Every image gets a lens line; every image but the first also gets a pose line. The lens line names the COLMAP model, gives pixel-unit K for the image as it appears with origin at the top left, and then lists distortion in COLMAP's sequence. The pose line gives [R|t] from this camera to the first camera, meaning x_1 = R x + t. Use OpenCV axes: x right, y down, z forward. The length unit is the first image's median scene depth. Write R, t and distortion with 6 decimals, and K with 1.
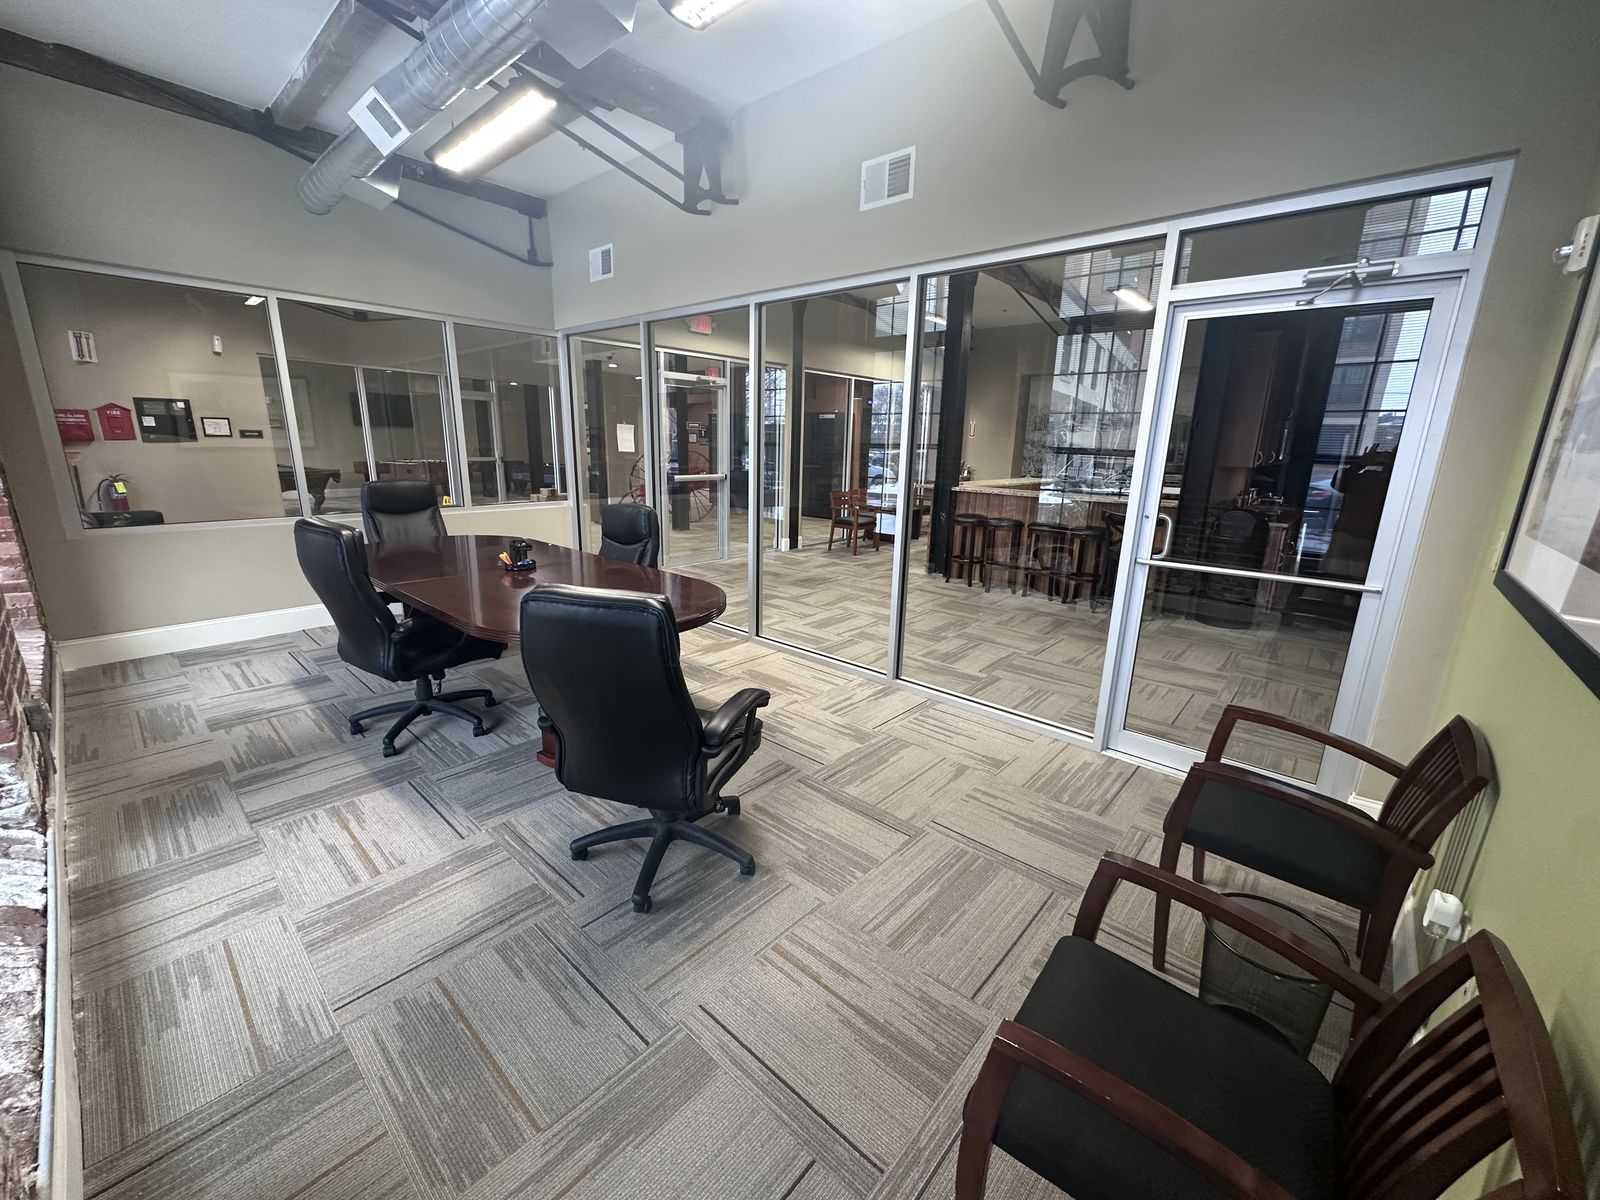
lens RADIAL K [[636.5, 0, 800.0], [0, 636.5, 600.0], [0, 0, 1]] dist [-0.002825, 0.000087]
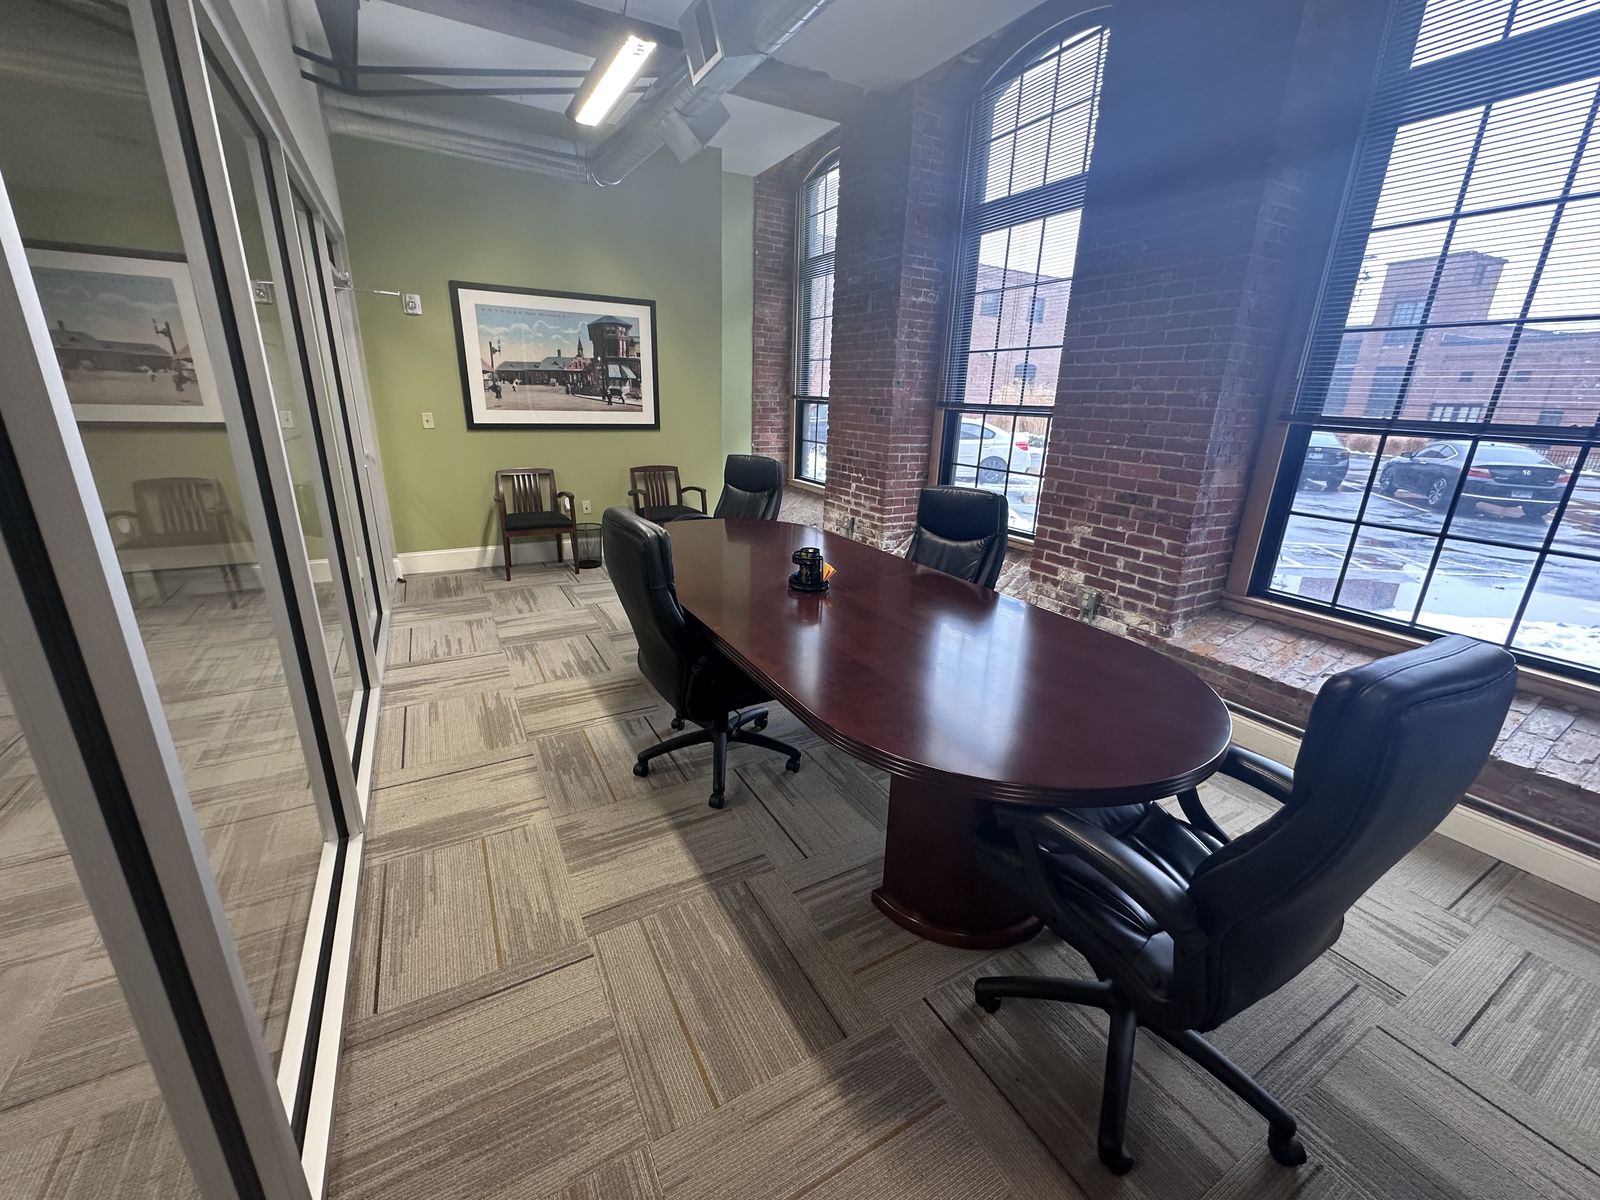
lens RADIAL K [[636.5, 0, 800.0], [0, 636.5, 600.0], [0, 0, 1]] dist [-0.002825, 0.000087]
pose [[-0.946359, -0.147428, 0.287524, -0.436288], [0.026731, 0.851071, 0.524369, -0.282243], [-0.322010, 0.503927, -0.801478, 1.085870]]
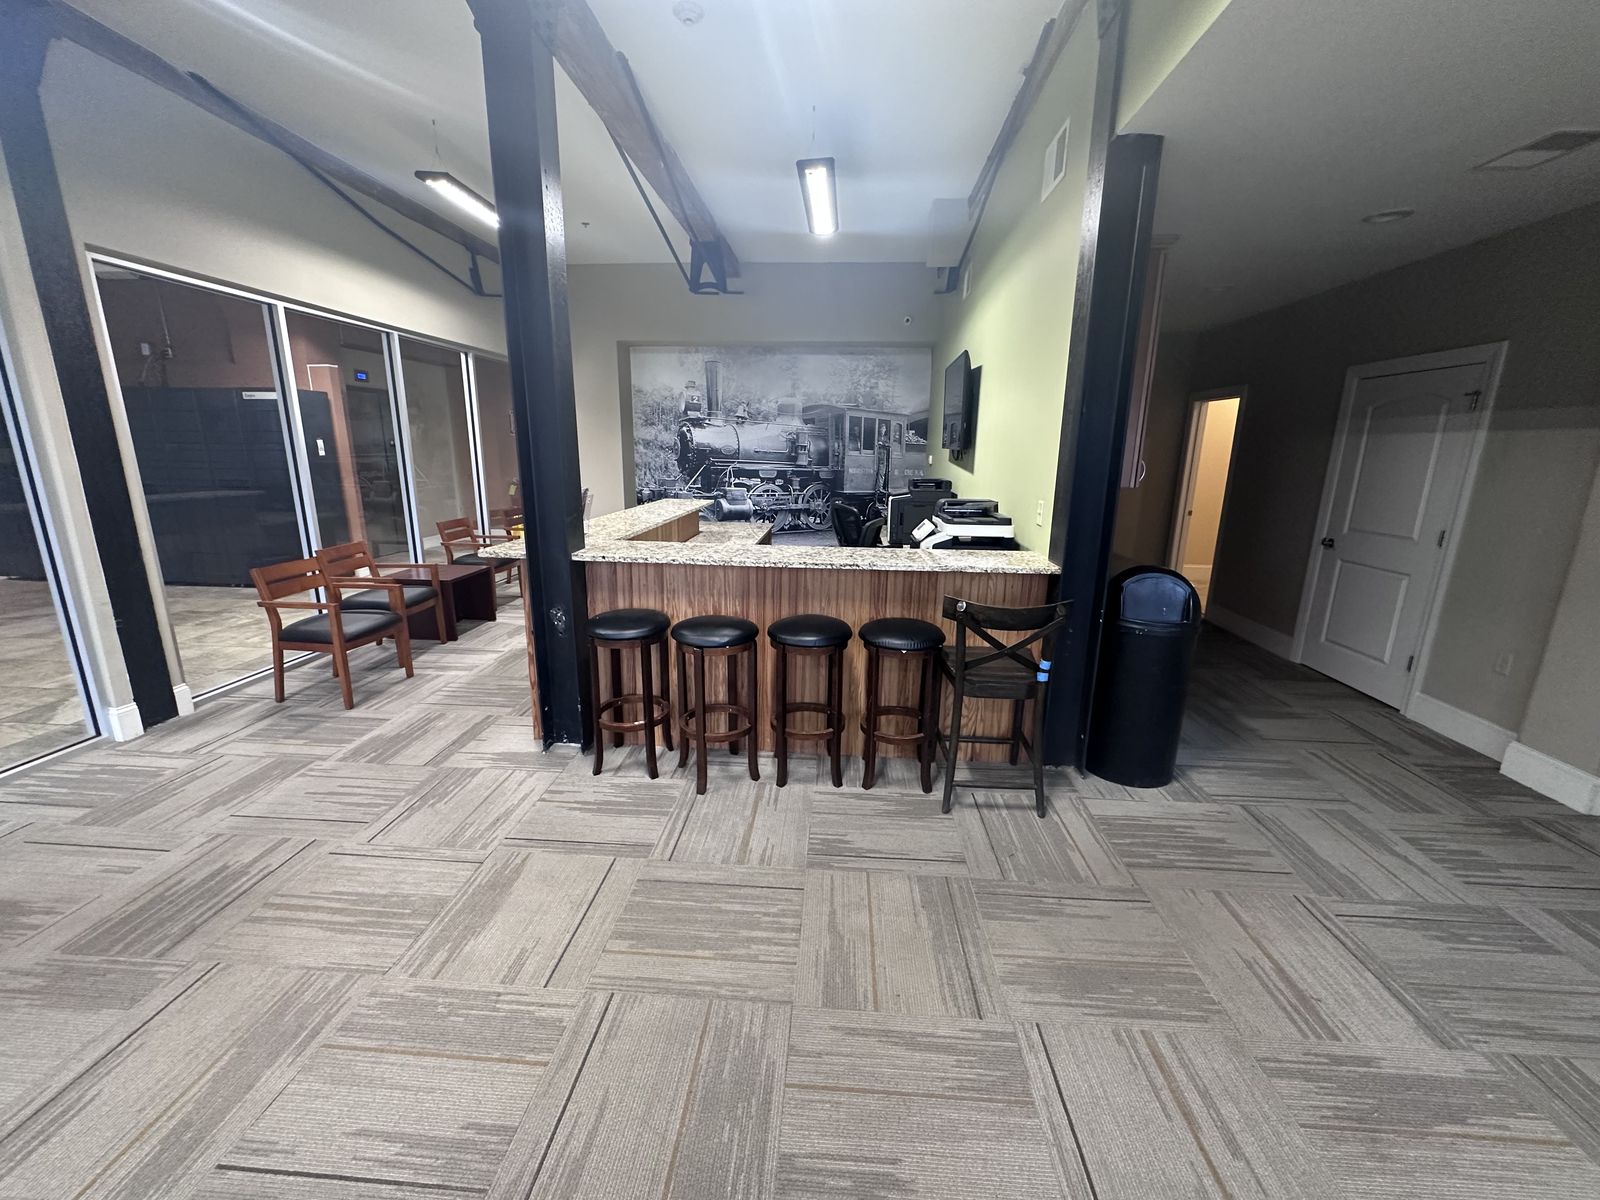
lens RADIAL K [[636.5, 0, 800.0], [0, 636.5, 600.0], [0, 0, 1]] dist [-0.002825, 0.000087]
pose [[0.794318, -0.156497, 0.586999, 0.144262], [0.155267, 0.986456, 0.052889, -0.194644], [-0.587325, 0.049131, 0.807858, 0.765172]]
